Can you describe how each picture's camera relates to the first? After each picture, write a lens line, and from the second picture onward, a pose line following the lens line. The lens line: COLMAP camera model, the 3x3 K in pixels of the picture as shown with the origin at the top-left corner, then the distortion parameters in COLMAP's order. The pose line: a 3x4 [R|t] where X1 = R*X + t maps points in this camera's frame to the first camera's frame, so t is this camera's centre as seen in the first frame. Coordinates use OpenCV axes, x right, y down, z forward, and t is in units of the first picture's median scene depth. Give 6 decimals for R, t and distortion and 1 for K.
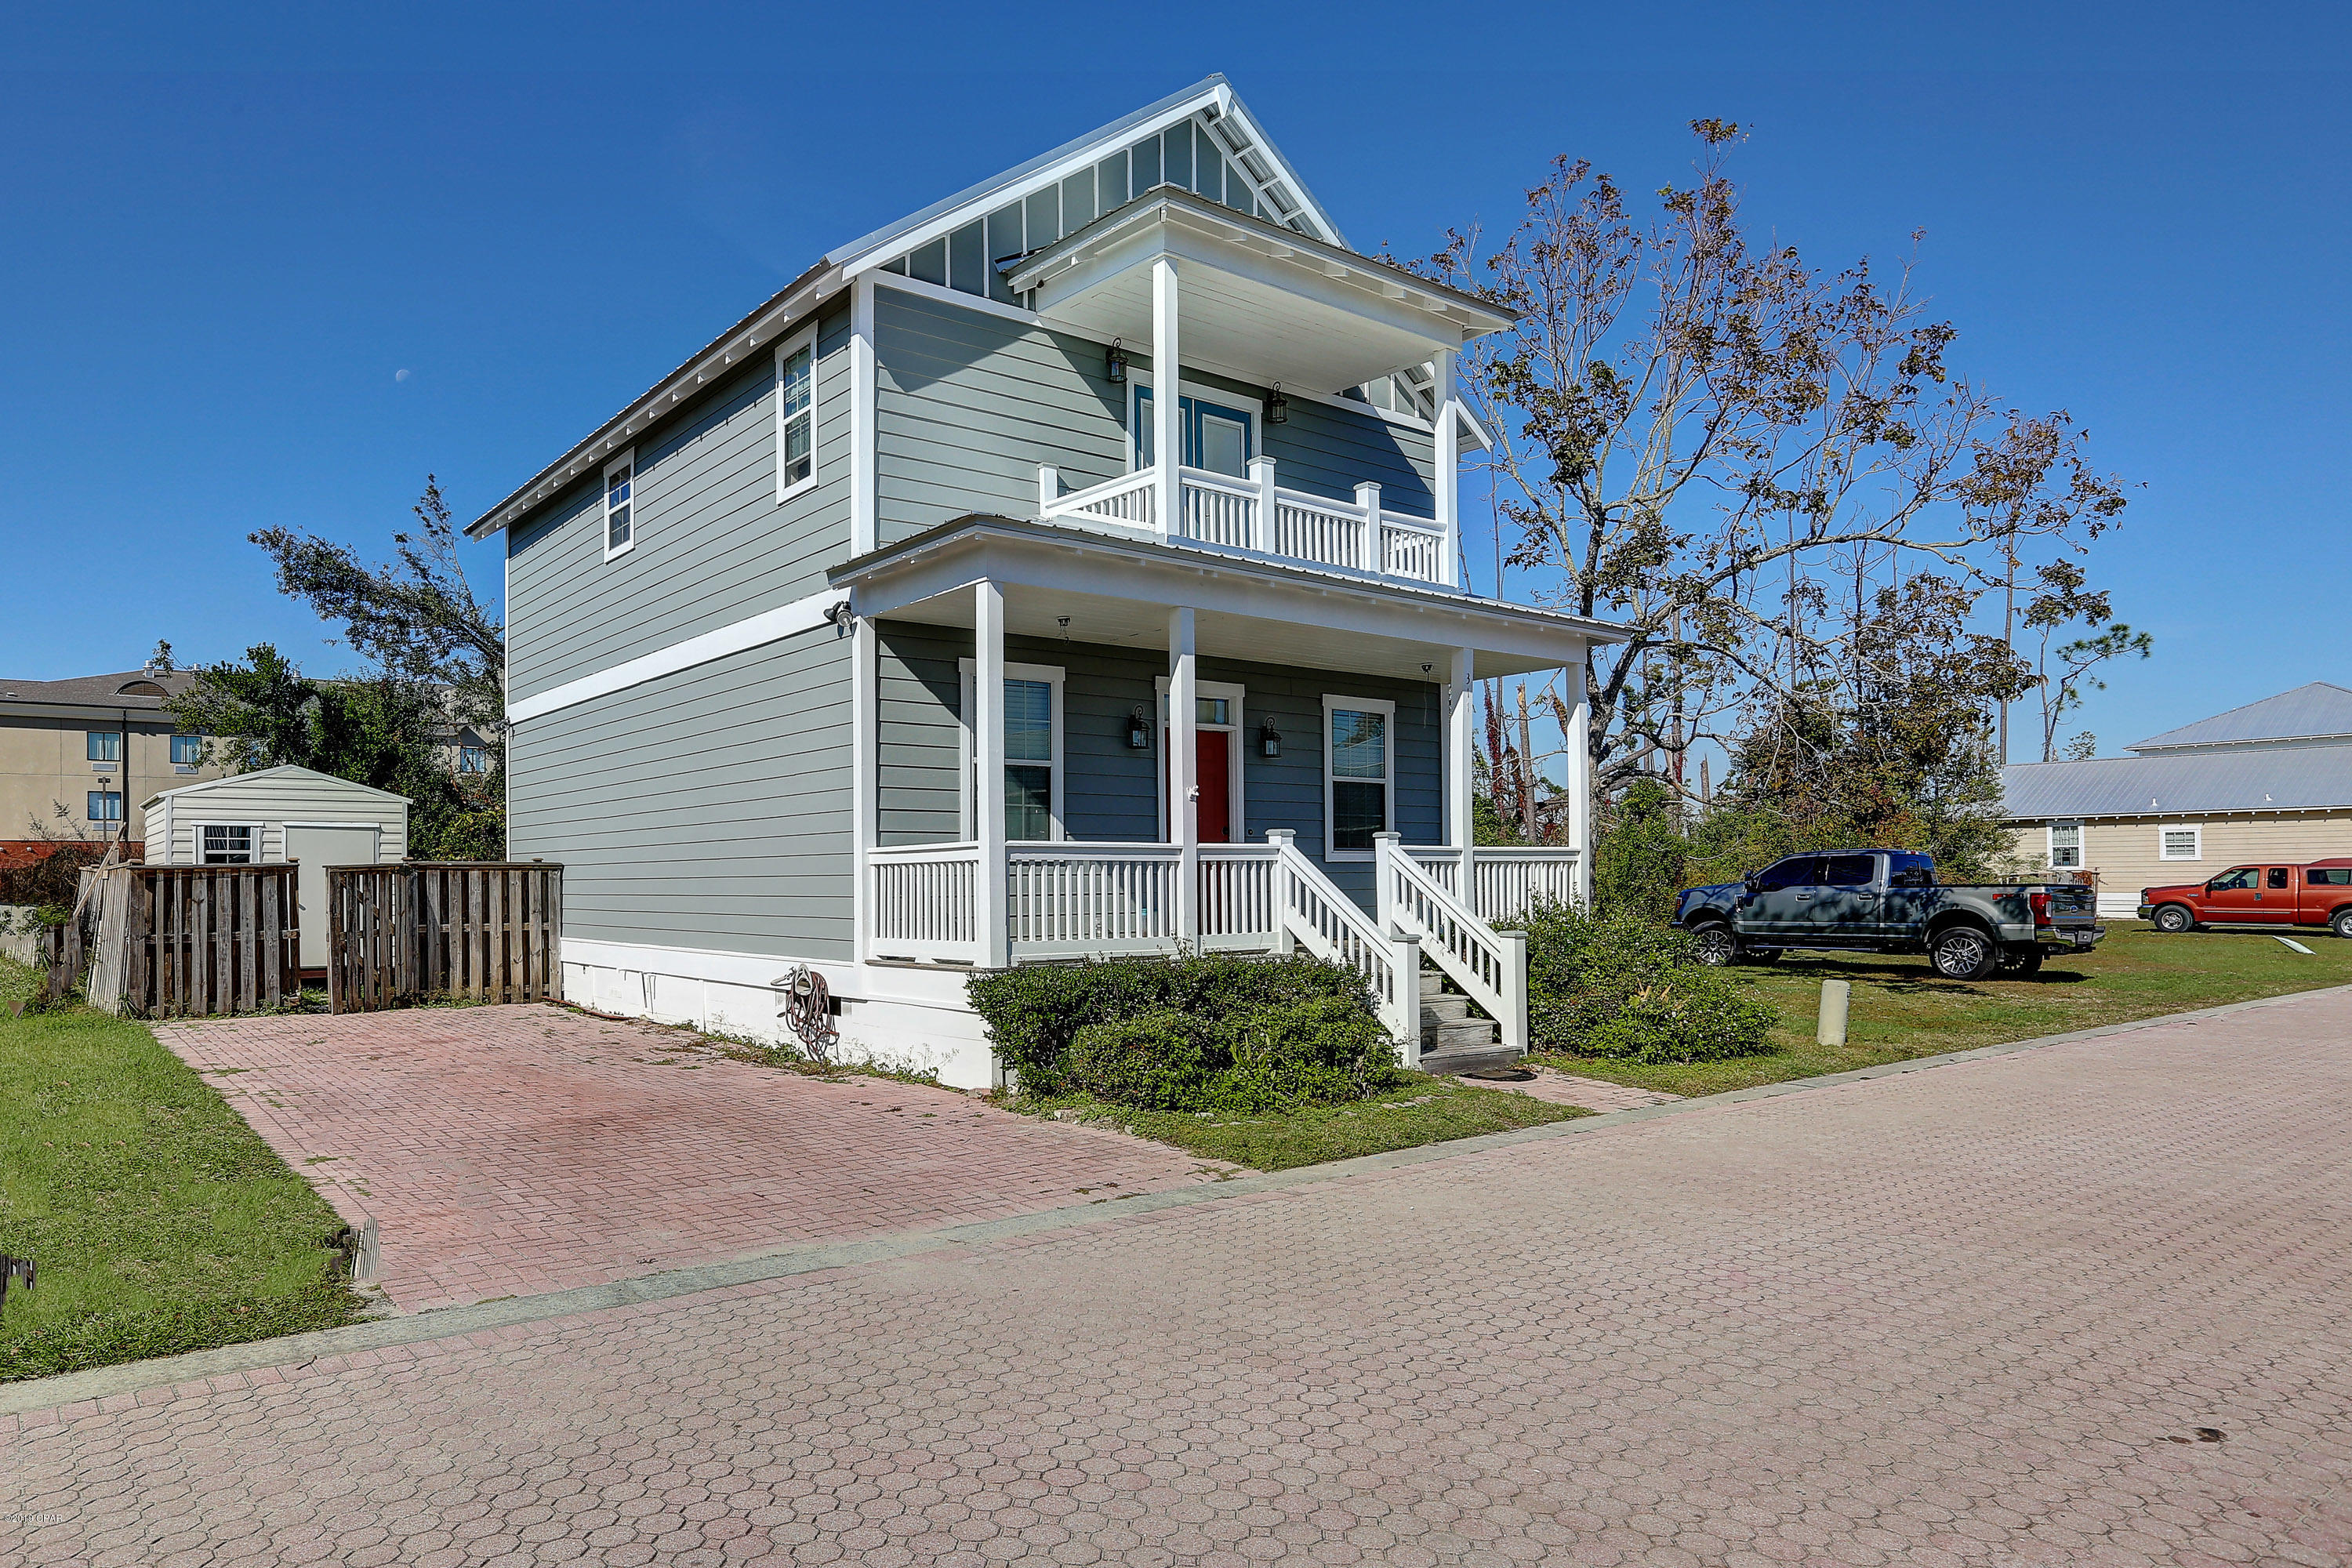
lens RADIAL K [[1499.9, 0, 1195.3], [0, 1499.9, 860.9], [0, 0, 1]] dist [0.039850, 0.000865]
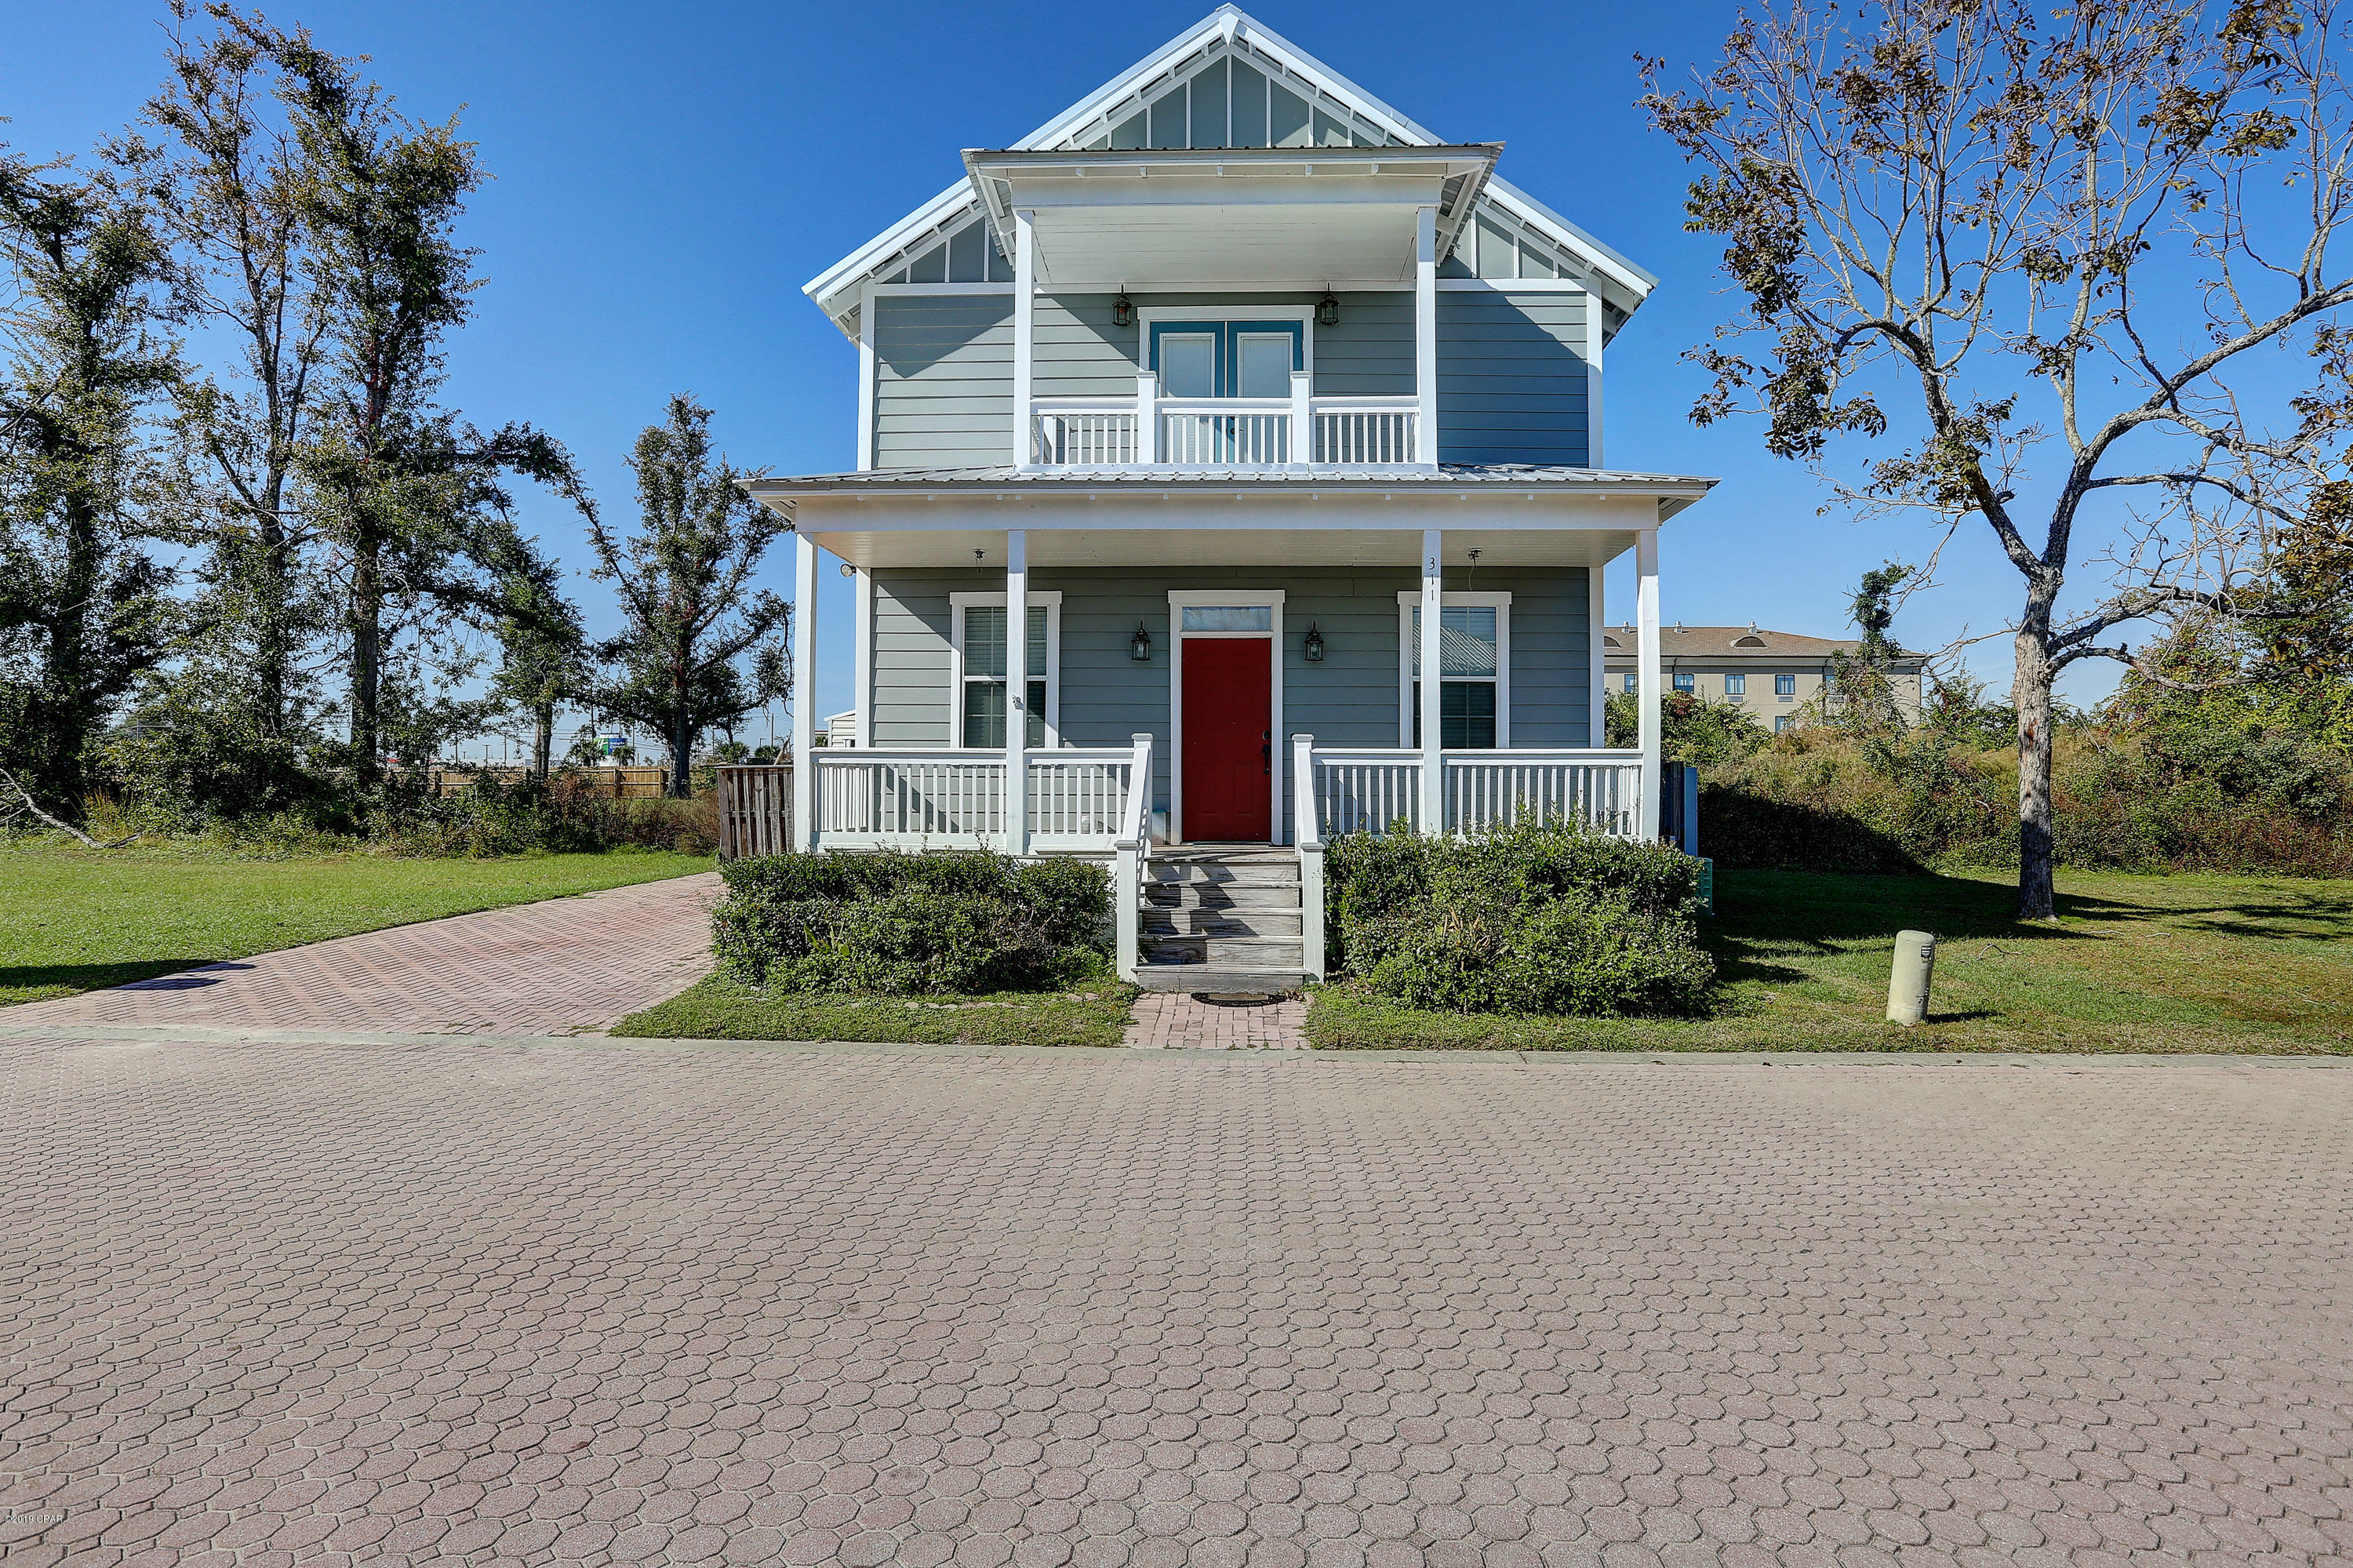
lens RADIAL K [[1123.2, 0, 1176.6], [0, 1123.2, 783.9], [0, 0, 1]] dist [-0.000557, 0.000083]
pose [[0.767083, 0.006176, -0.641518, 0.481615], [0.002468, 0.999918, 0.012578, 0.003955], [0.641543, -0.011231, 0.767005, 0.382969]]
